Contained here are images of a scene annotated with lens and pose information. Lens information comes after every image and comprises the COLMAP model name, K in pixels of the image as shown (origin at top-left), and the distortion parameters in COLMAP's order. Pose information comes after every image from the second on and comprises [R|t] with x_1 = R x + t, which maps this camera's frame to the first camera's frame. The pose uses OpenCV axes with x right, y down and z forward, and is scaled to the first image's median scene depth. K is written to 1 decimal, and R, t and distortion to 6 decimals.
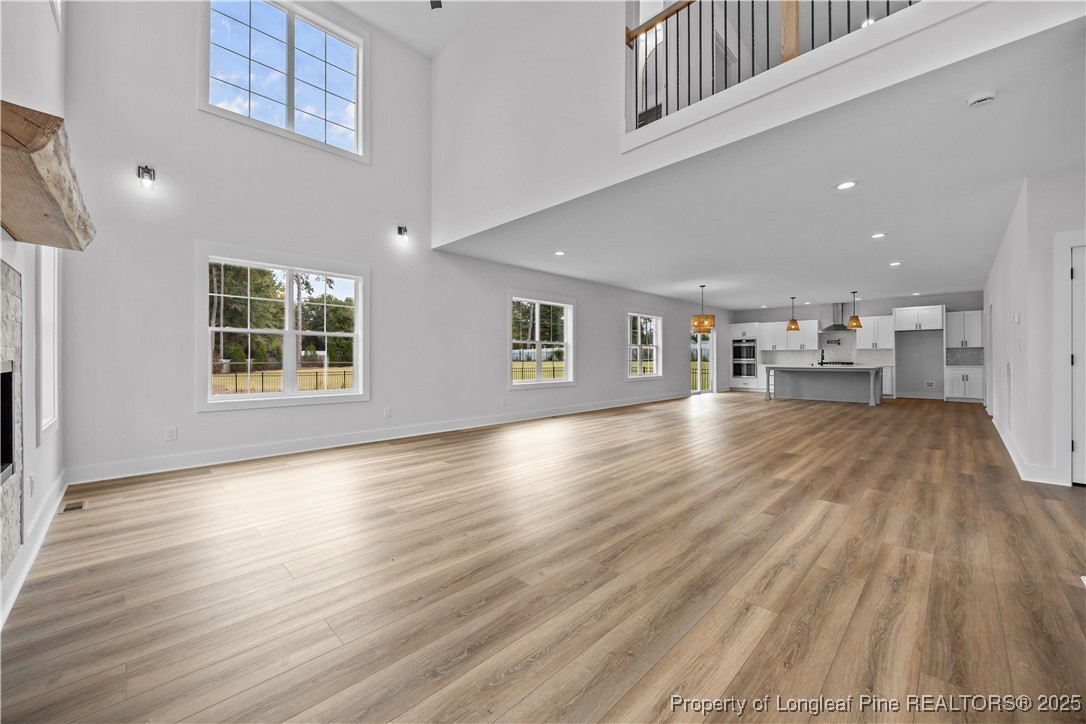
lens RADIAL K [[414.3, 0, 549.6], [0, 414.3, 360.9], [0, 0, 1]] dist [-0.011570, -0.000130]
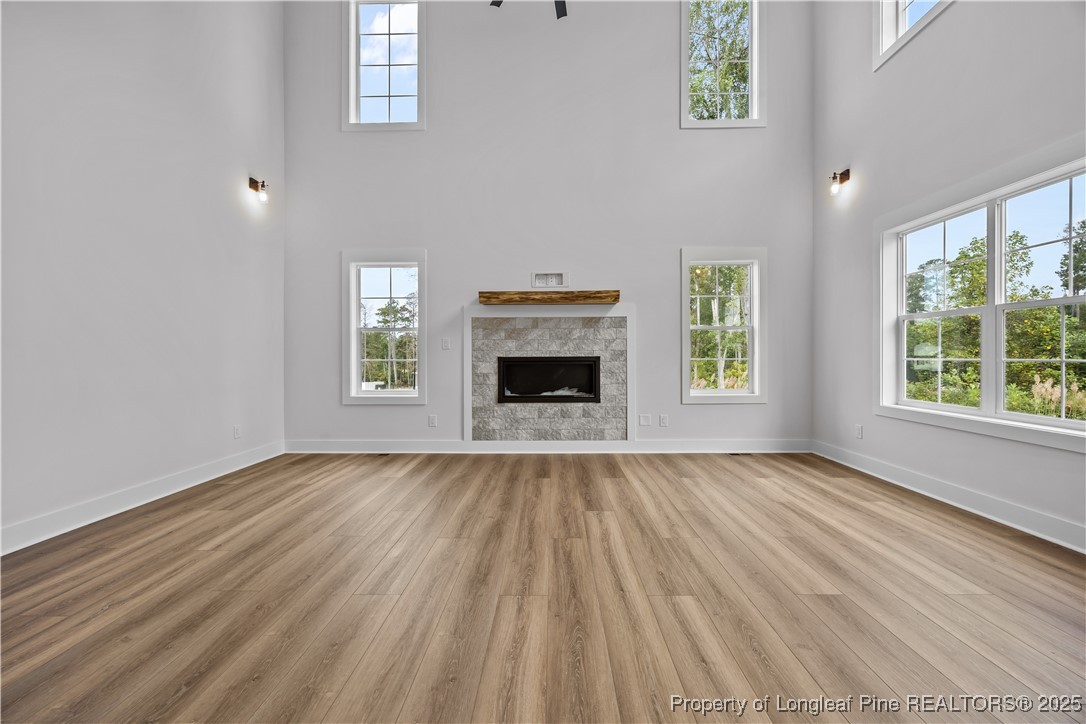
lens RADIAL K [[414.3, 0, 545.1], [0, 414.3, 361.9], [0, 0, 1]] dist [-0.011570, -0.000130]
pose [[-0.723164, 0.007020, -0.690641, 0.560461], [0.000738, 0.999956, 0.009392, 0.000864], [0.690676, 0.006282, -0.723137, 2.381016]]
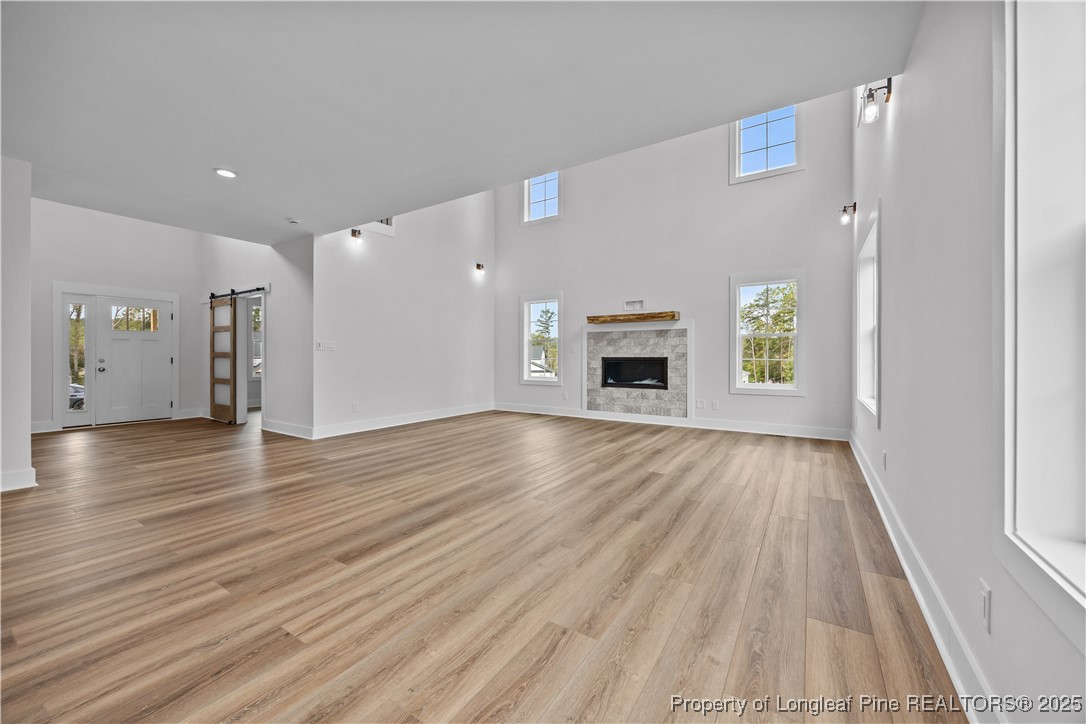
lens RADIAL K [[414.3, 0, 541.1], [0, 414.3, 357.2], [0, 0, 1]] dist [-0.011570, -0.000130]
pose [[-0.980411, -0.005148, -0.196897, 0.359930], [-0.005166, 0.999987, -0.000424, -0.000296], [0.196896, 0.000601, -0.980424, 4.069446]]
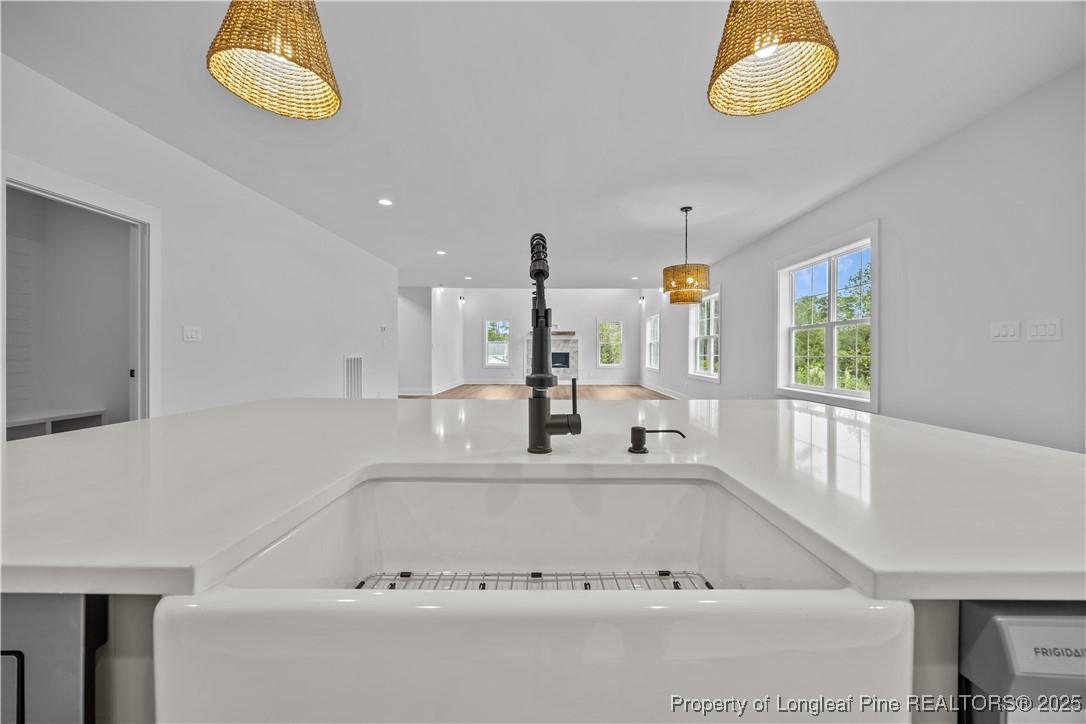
lens RADIAL K [[414.3, 0, 544.5], [0, 414.3, 355.4], [0, 0, 1]] dist [-0.011570, -0.000130]
pose [[-0.727034, -0.003128, -0.686594, 4.098688], [-0.007035, 0.999971, 0.002894, 0.027267], [0.686565, 0.006934, -0.727035, 5.973183]]
